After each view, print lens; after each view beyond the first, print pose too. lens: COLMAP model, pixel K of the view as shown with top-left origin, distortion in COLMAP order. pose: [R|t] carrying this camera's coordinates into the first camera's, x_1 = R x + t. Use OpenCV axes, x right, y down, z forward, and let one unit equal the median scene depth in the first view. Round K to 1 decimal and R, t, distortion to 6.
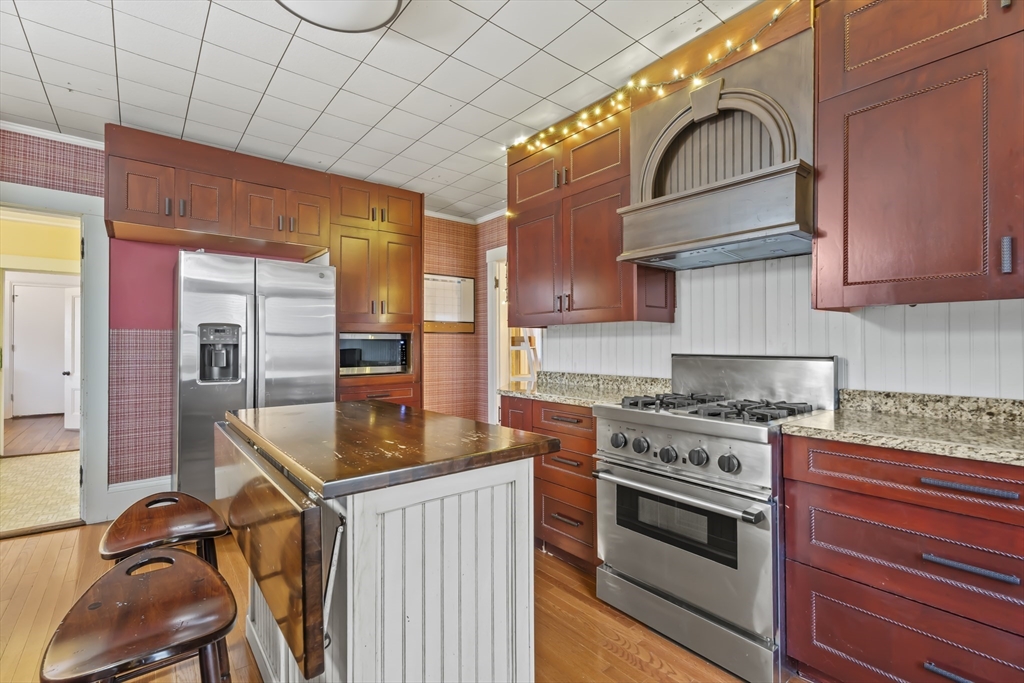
lens RADIAL K [[478.0, 0, 503.0], [0, 478.0, 341.3], [0, 0, 1]] dist [-0.003852, -0.000585]
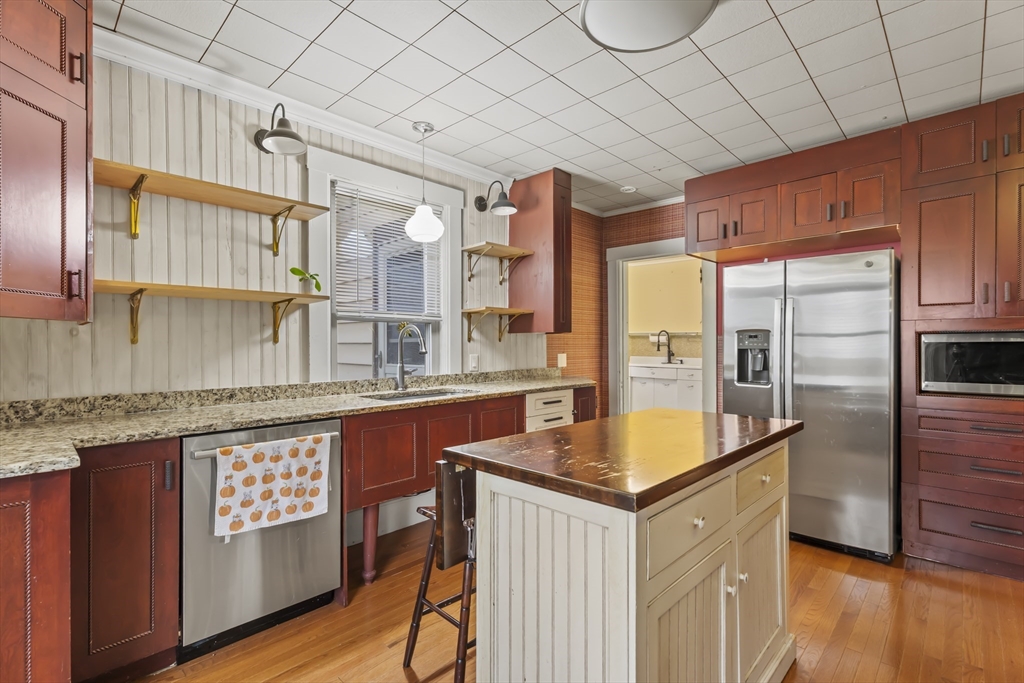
lens RADIAL K [[478.0, 0, 520.8], [0, 478.0, 345.7], [0, 0, 1]] dist [-0.003852, -0.000585]
pose [[0.134115, 0.001254, -0.990965, 0.400830], [0.017518, 0.999840, 0.003636, -0.014812], [0.990811, -0.017847, 0.134072, 0.357953]]
